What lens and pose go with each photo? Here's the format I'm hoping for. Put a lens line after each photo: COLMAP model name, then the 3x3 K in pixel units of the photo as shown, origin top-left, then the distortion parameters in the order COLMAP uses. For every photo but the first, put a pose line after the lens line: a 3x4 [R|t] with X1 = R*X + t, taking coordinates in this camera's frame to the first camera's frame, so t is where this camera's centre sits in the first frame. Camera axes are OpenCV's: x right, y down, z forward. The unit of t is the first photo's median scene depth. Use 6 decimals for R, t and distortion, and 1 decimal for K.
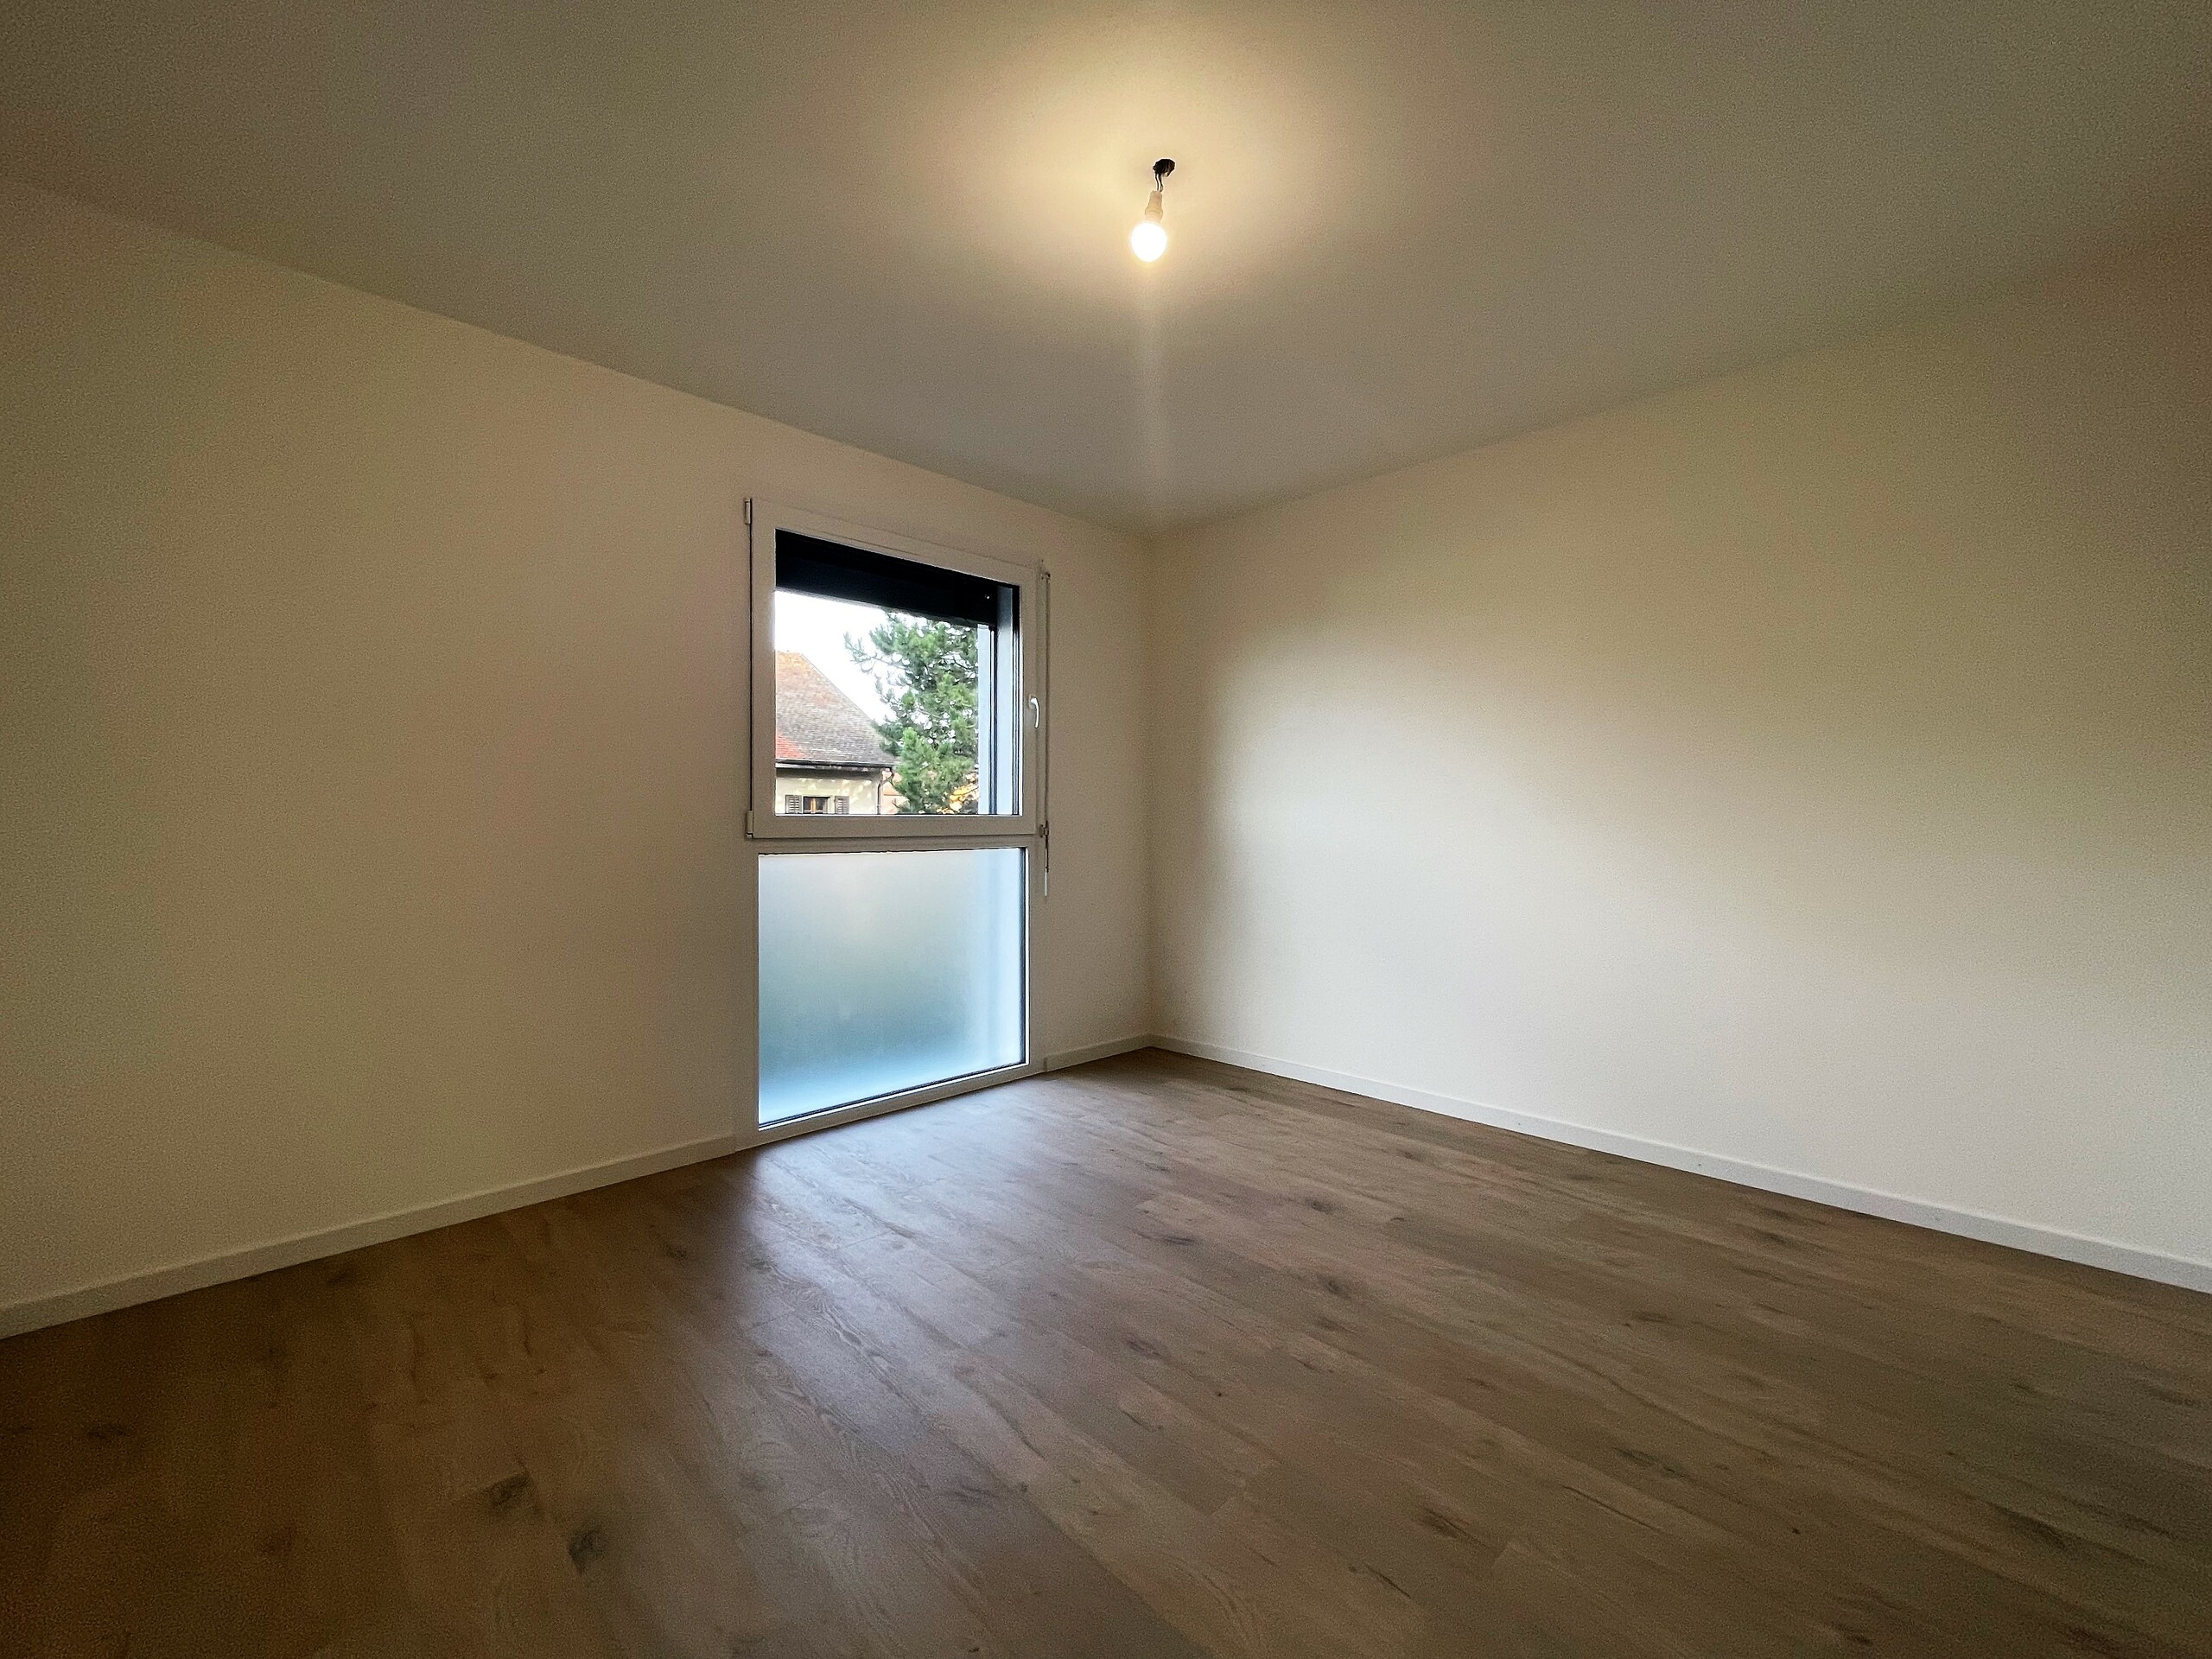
lens RADIAL K [[886.3, 0, 1110.4], [0, 886.3, 827.3], [0, 0, 1]] dist [-0.004865, -0.000297]
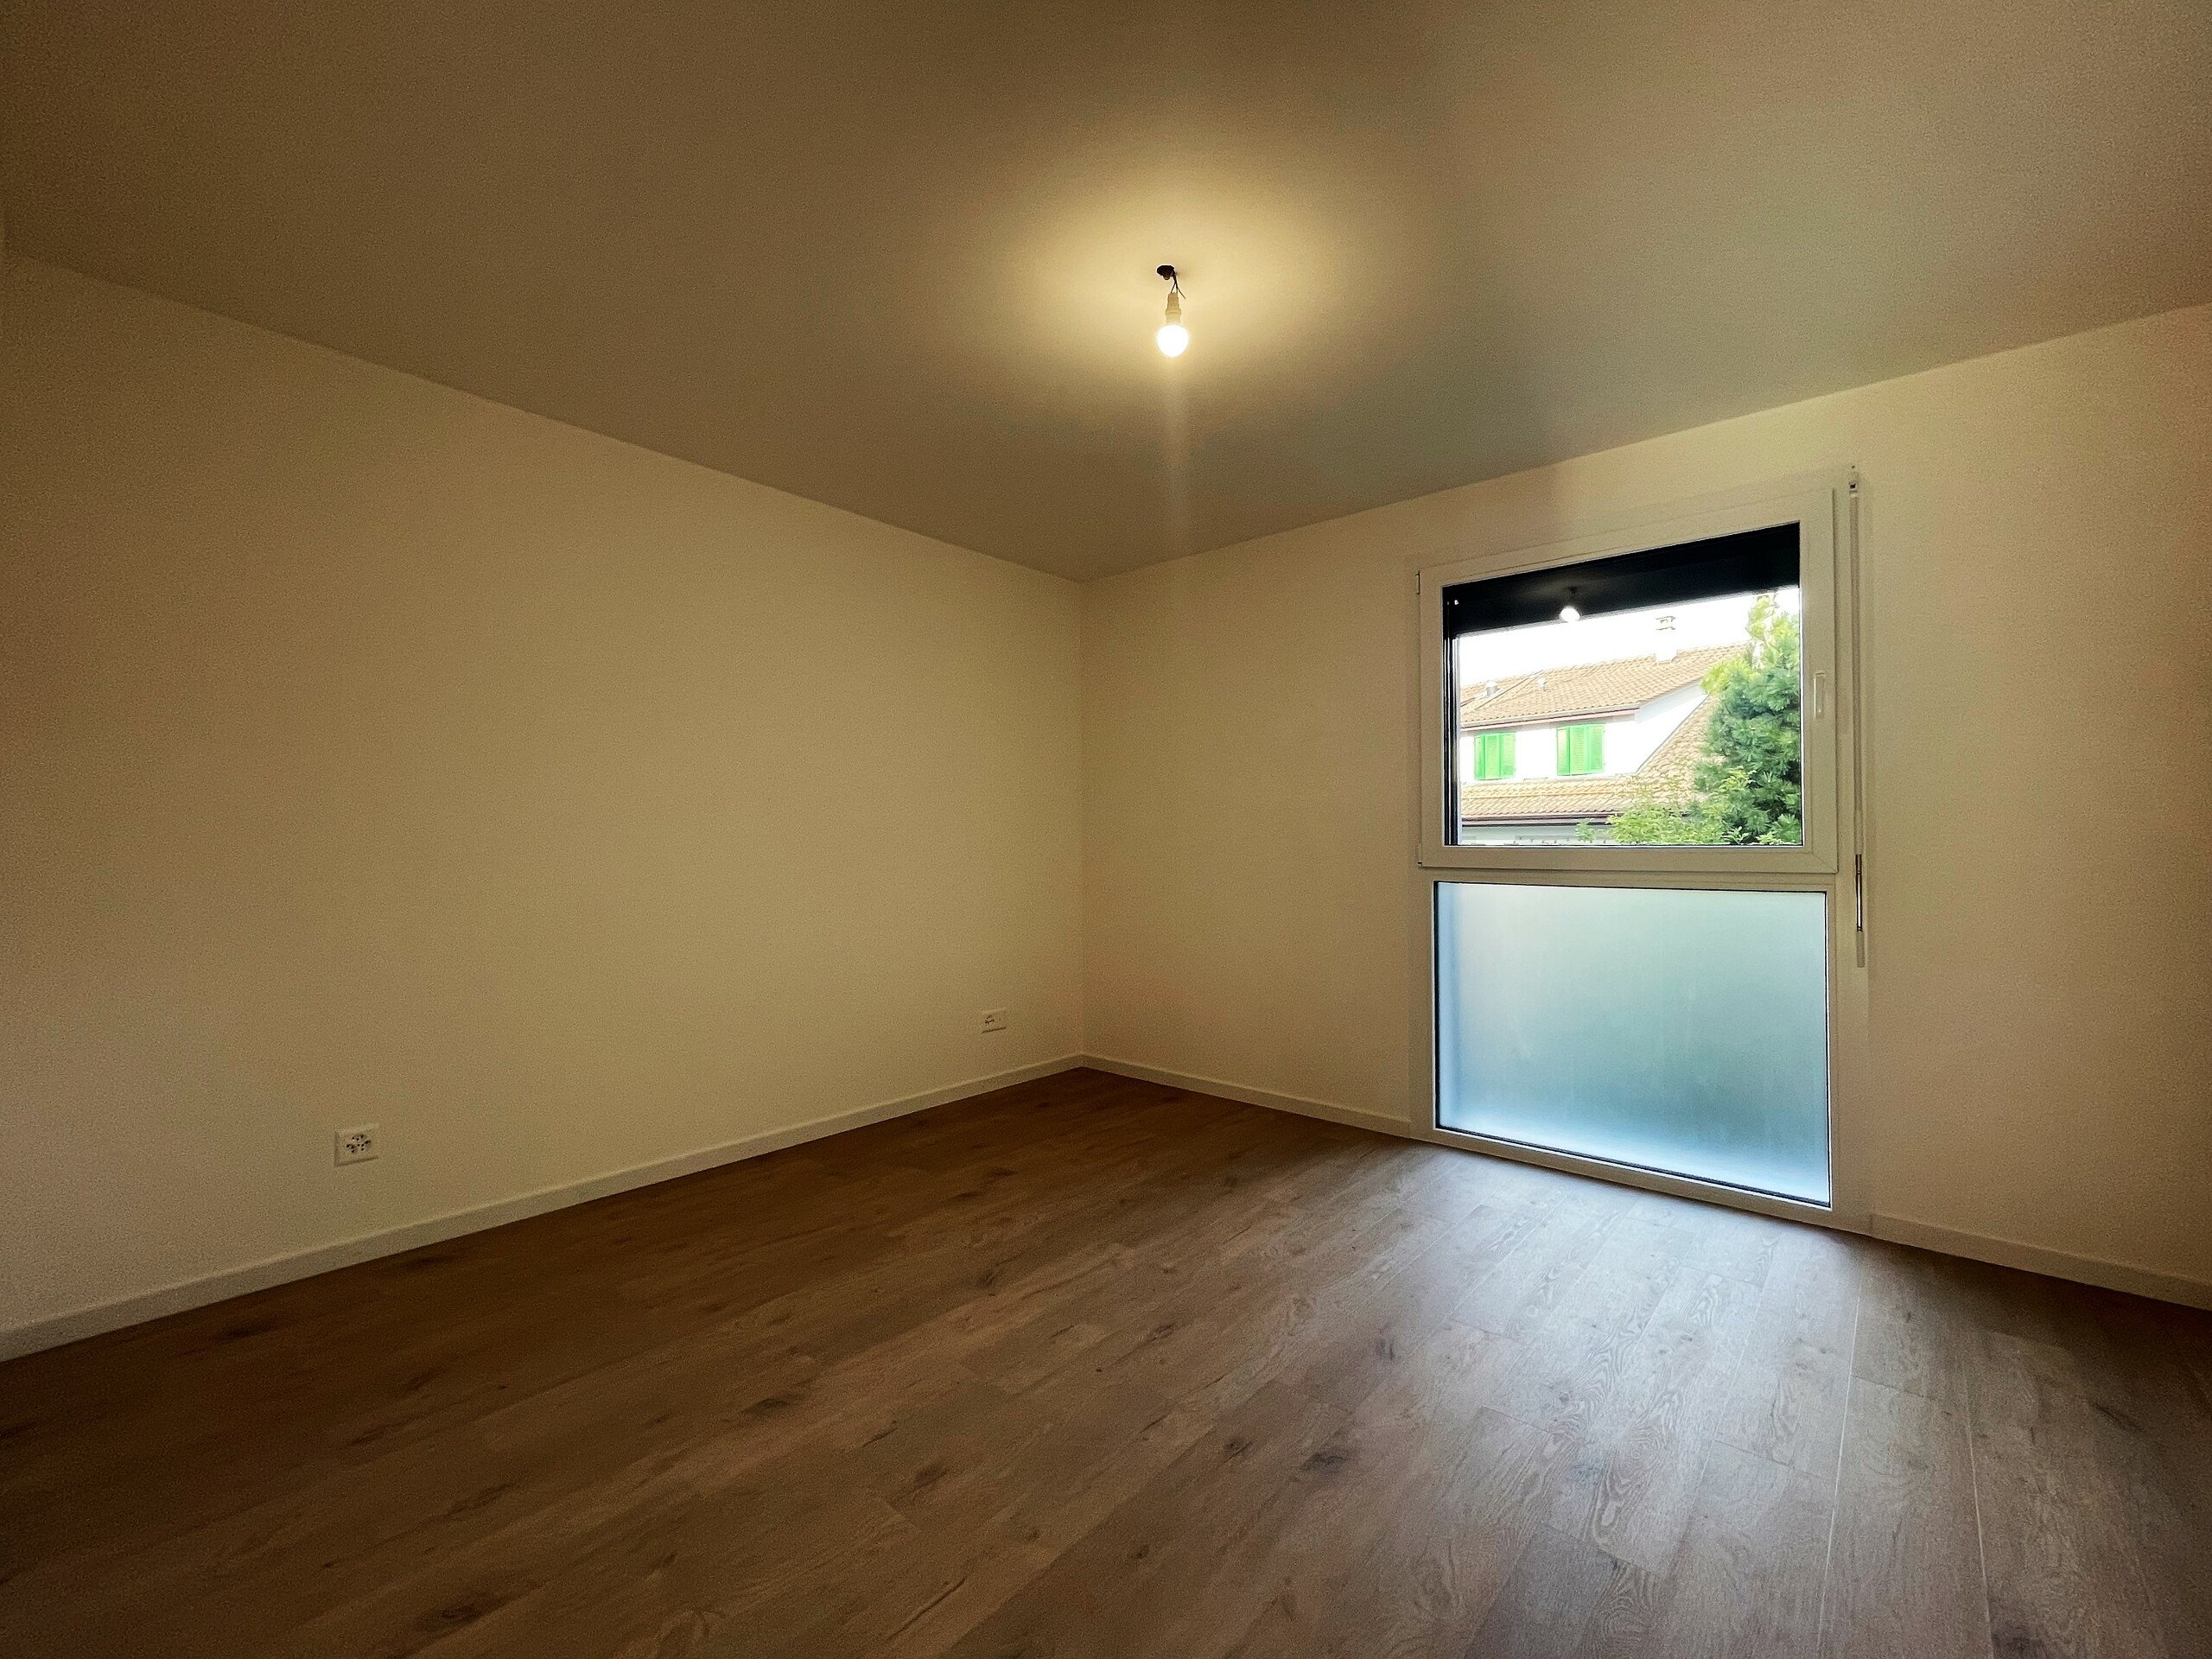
lens RADIAL K [[886.3, 0, 1110.4], [0, 886.3, 827.3], [0, 0, 1]] dist [-0.004865, -0.000297]
pose [[0.098143, -0.016115, -0.995042, 1.078630], [-0.003991, 0.999854, -0.016586, -0.027079], [0.995164, 0.005599, 0.098065, 0.773182]]
